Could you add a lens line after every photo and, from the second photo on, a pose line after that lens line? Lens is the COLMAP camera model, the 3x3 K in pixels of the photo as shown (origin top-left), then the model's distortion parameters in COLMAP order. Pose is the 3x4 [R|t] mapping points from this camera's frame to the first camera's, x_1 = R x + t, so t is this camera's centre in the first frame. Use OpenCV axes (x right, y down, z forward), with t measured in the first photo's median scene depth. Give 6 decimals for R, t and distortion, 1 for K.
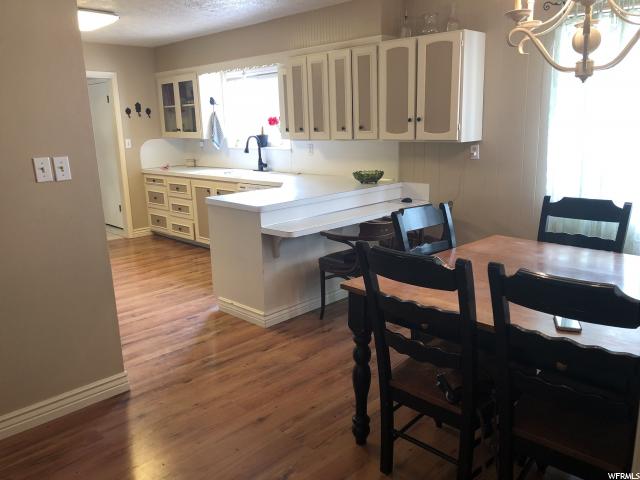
lens RADIAL K [[524.5, 0, 319.5], [0, 524.5, 241.8], [0, 0, 1]] dist [0.052582, -0.079761]
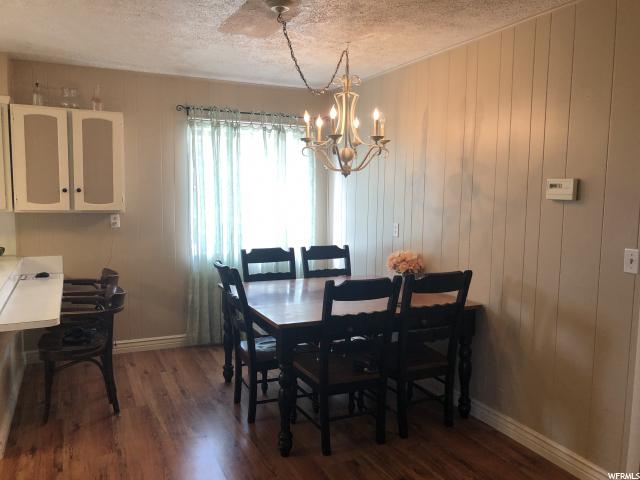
lens RADIAL K [[524.5, 0, 320.2], [0, 524.5, 242.2], [0, 0, 1]] dist [0.052582, -0.079761]
pose [[0.331731, -0.065081, 0.941127, -0.513556], [0.186272, 0.982496, 0.002285, -0.045430], [-0.924801, 0.174548, 0.338047, 0.220403]]
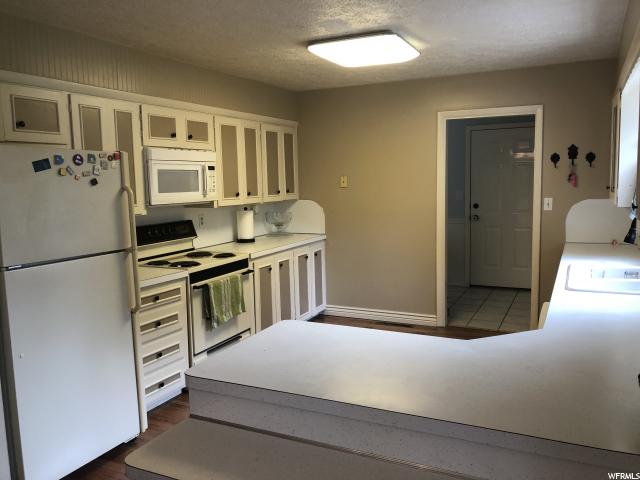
lens RADIAL K [[524.5, 0, 319.8], [0, 524.5, 240.5], [0, 0, 1]] dist [0.052582, -0.079761]
pose [[0.325564, 0.134241, -0.935942, 0.281934], [-0.195730, 0.977997, 0.072189, -0.187791], [0.925039, 0.159689, 0.344676, 0.704825]]
